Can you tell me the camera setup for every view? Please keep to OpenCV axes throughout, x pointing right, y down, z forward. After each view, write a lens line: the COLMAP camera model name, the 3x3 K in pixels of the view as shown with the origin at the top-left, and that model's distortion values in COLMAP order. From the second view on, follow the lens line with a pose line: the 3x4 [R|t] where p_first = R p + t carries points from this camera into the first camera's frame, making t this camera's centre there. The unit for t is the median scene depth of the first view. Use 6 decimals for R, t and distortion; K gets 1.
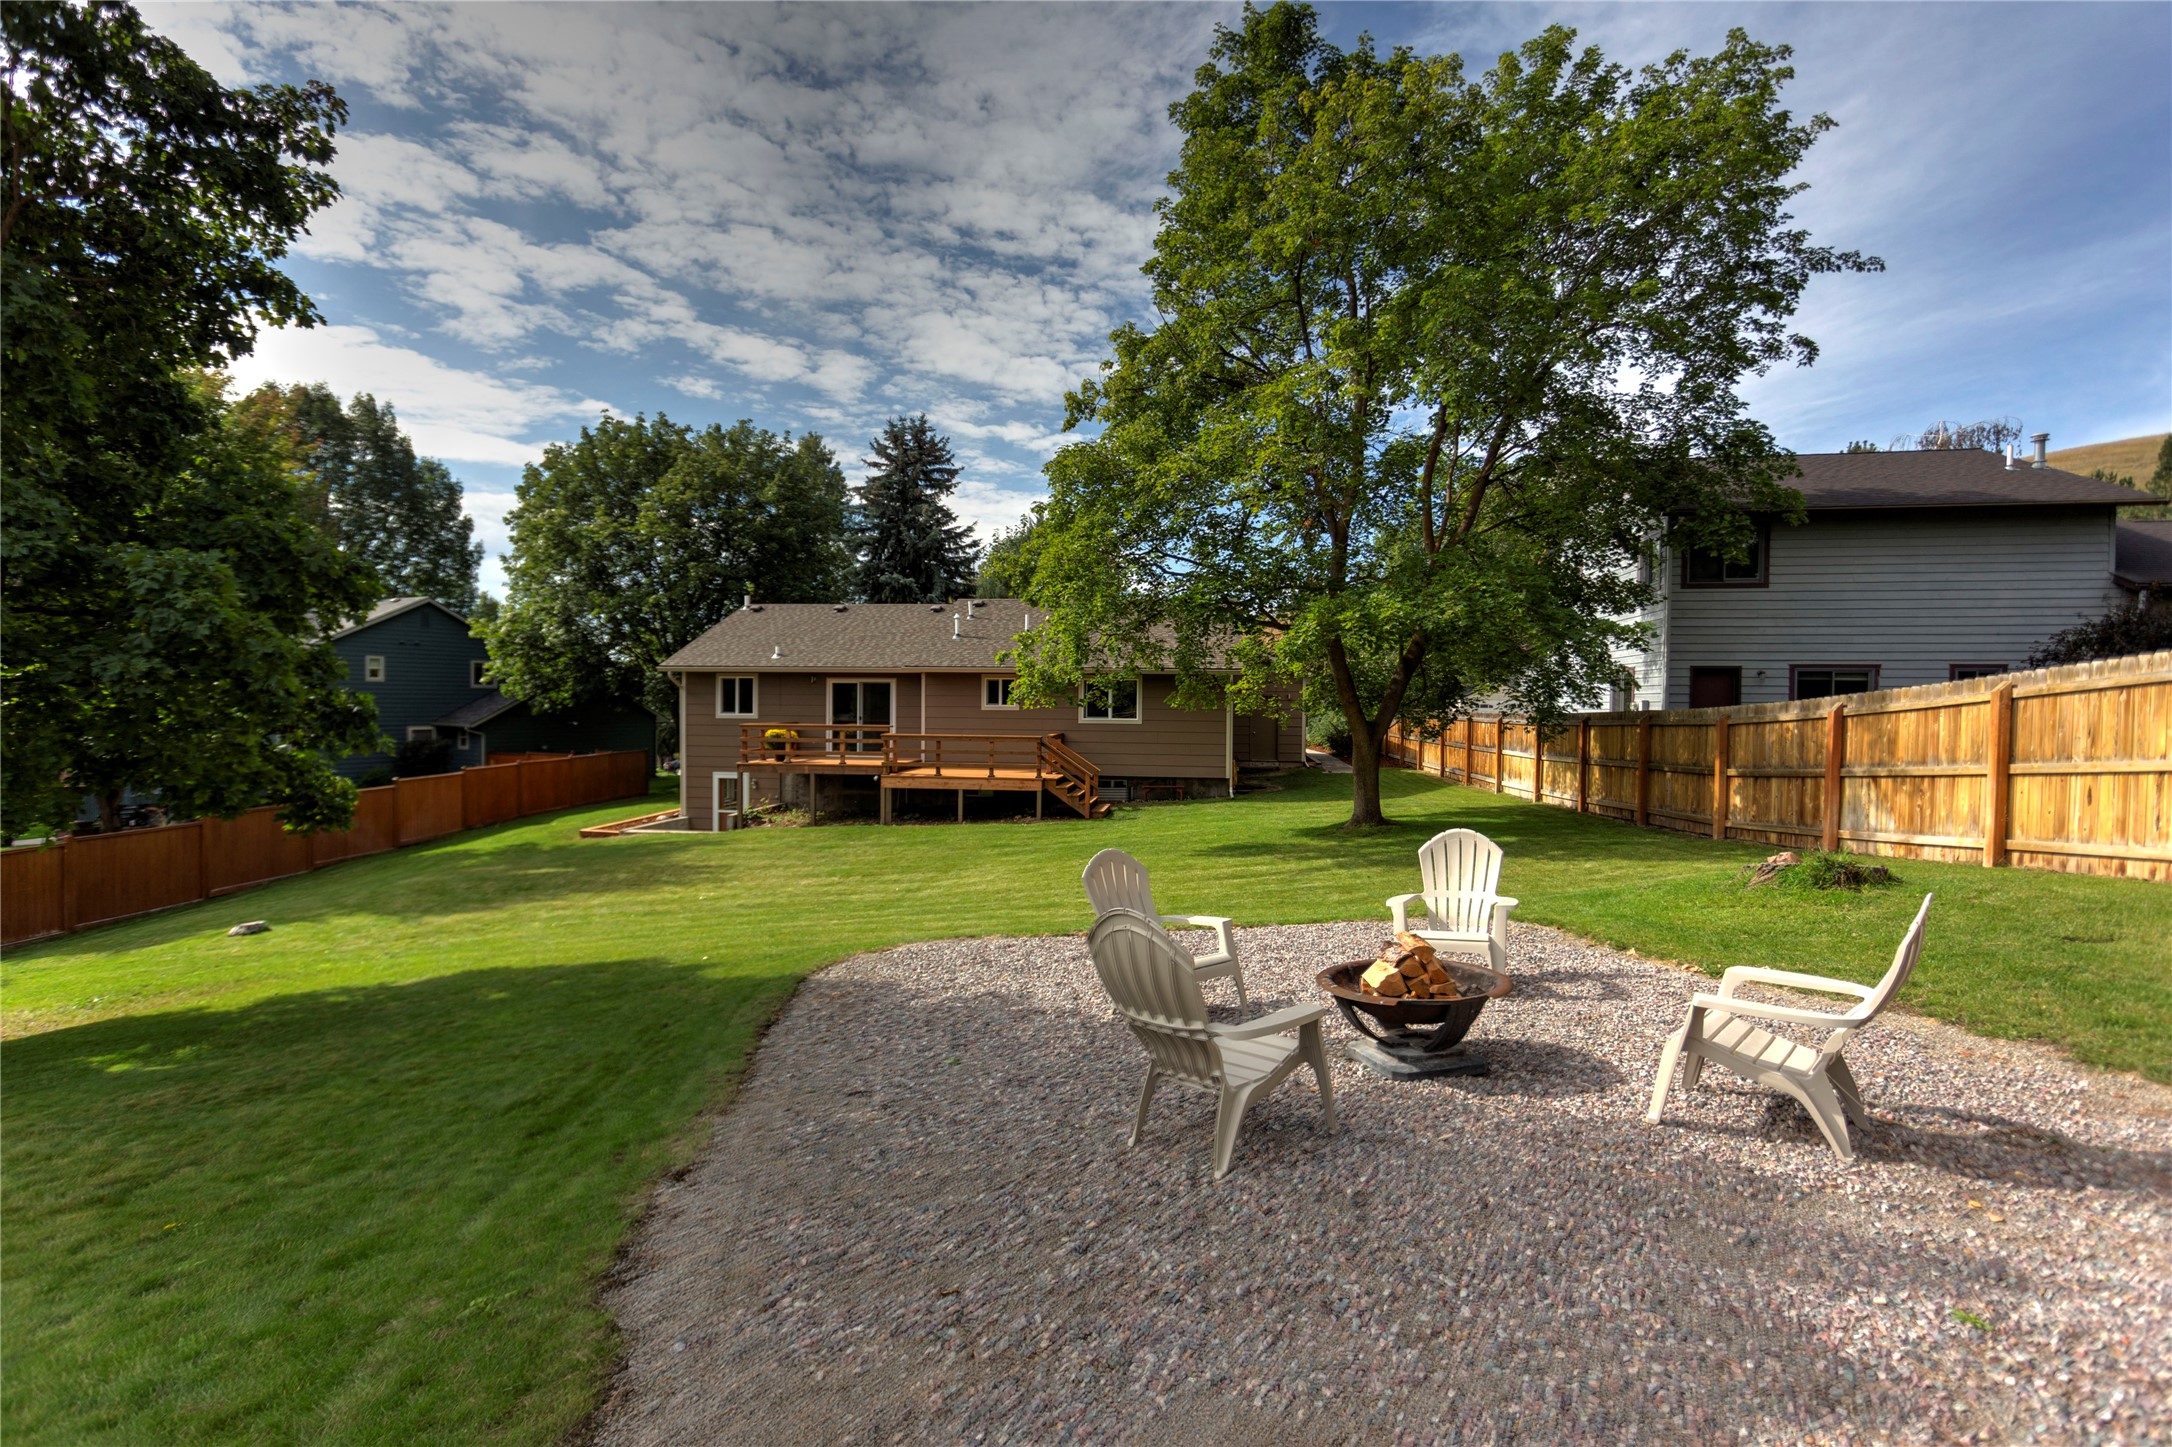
lens RADIAL K [[1088.3, 0, 1077.8], [0, 1088.3, 693.0], [0, 0, 1]] dist [0.022634, 0.000170]
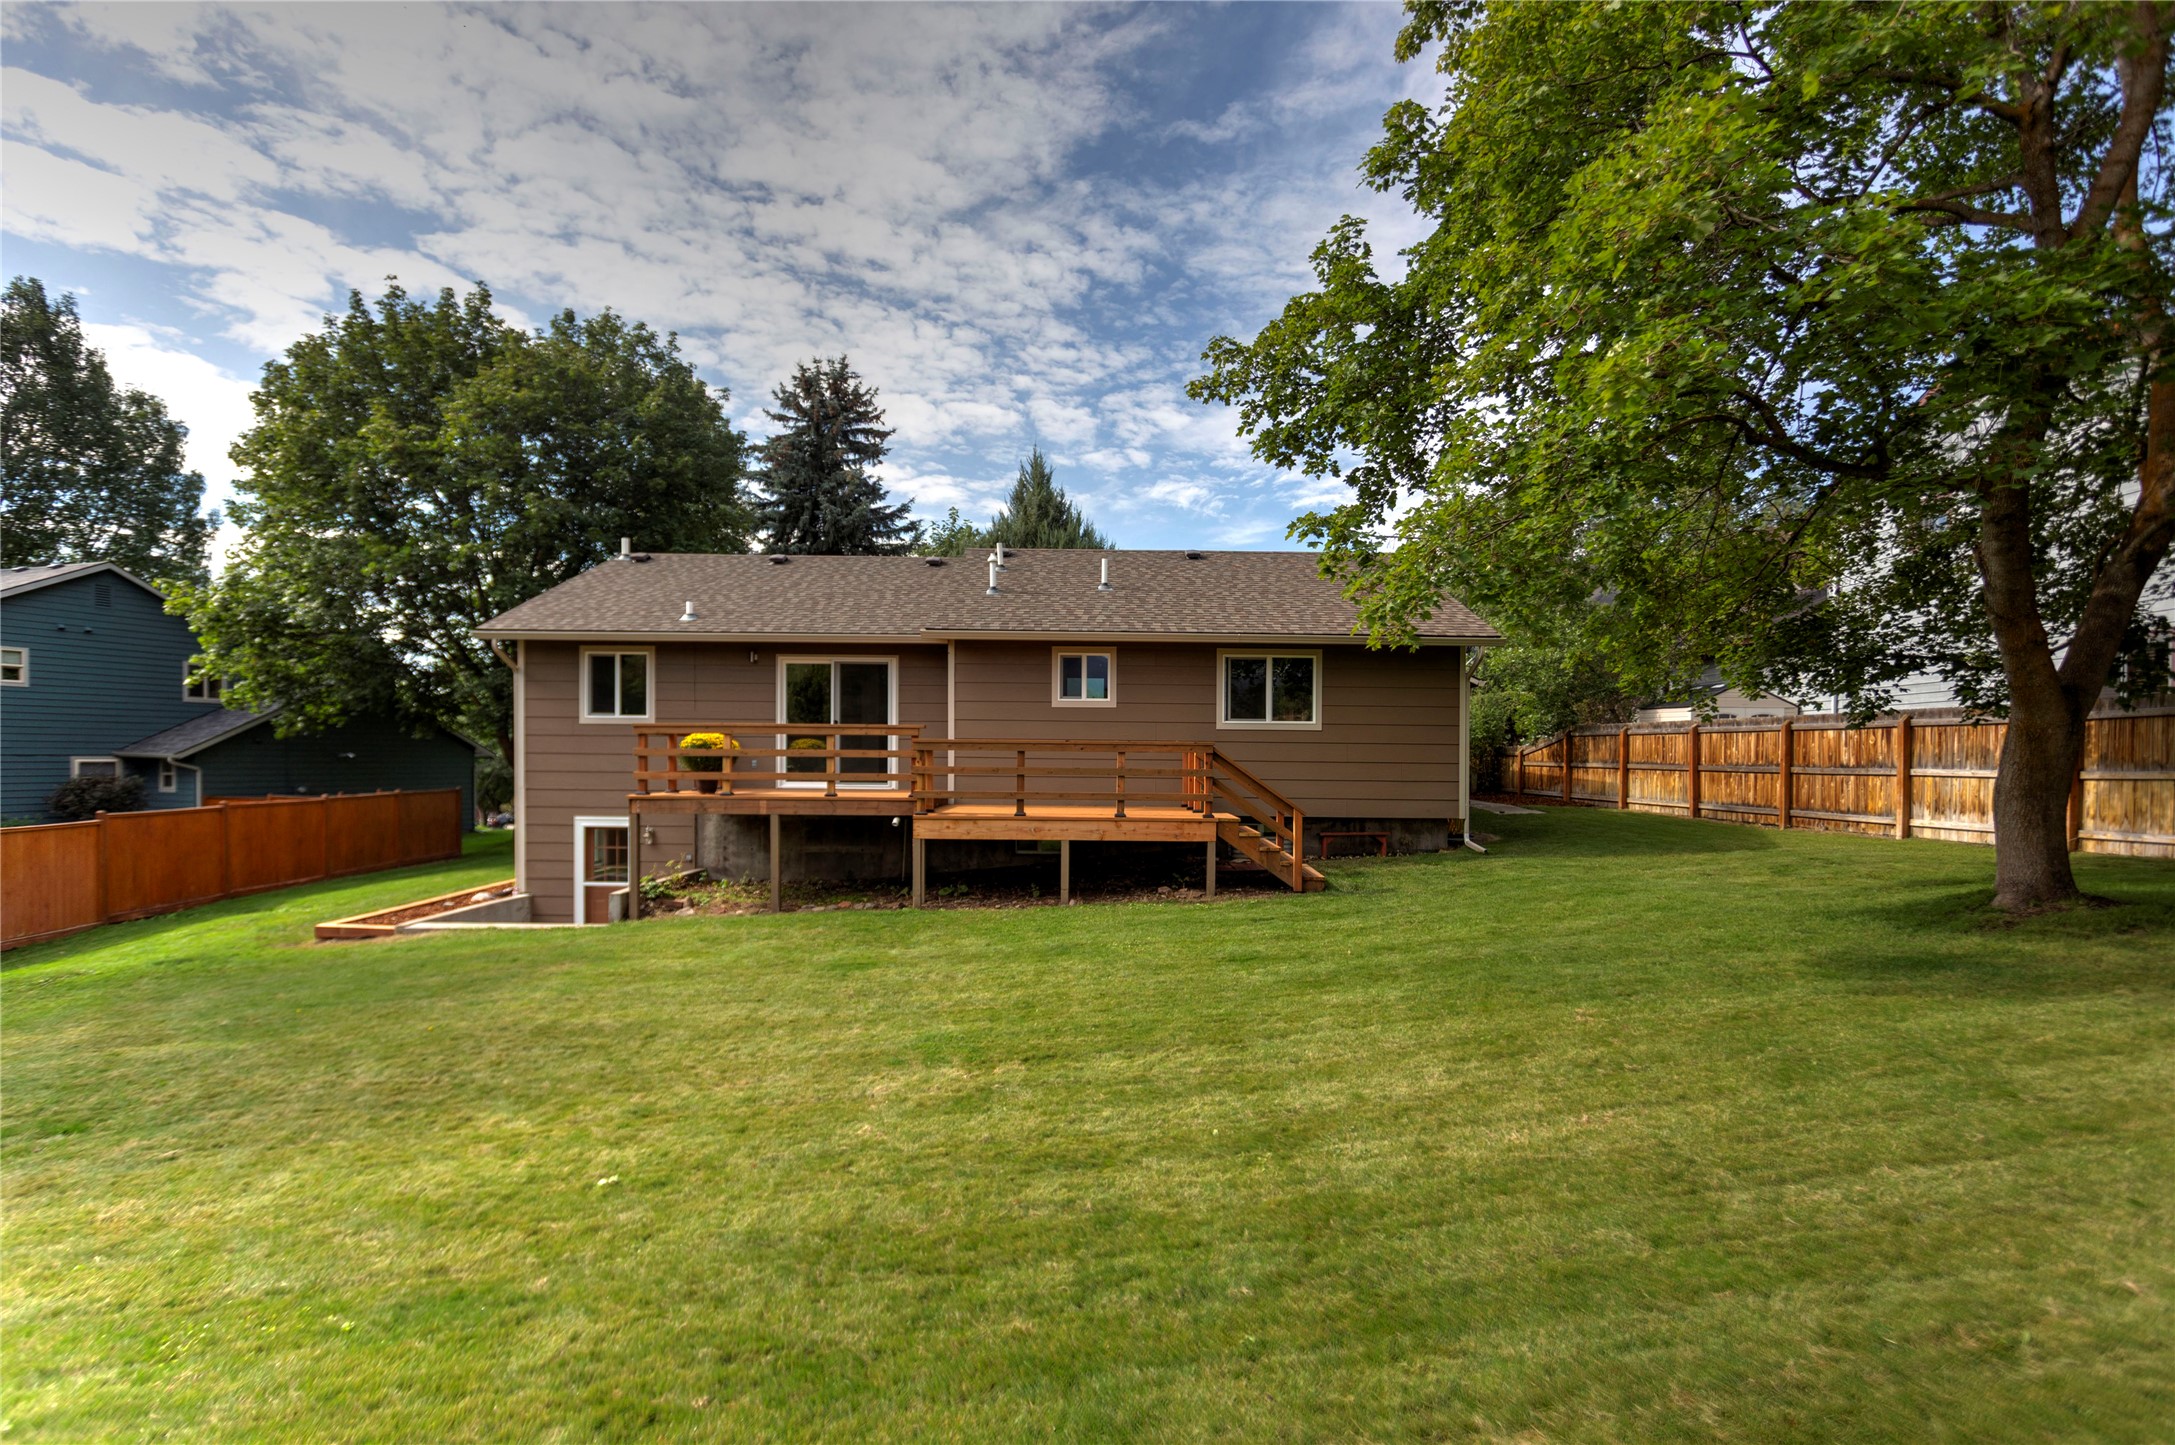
lens RADIAL K [[1070.3, 0, 1087.5], [0, 1070.3, 722.5], [0, 0, 1]] dist [-0.019665, 0.017004]
pose [[0.989040, 0.004972, 0.147562, -0.087770], [-0.001584, 0.999733, -0.023068, 0.021496], [-0.147637, 0.022581, 0.988784, 0.244087]]
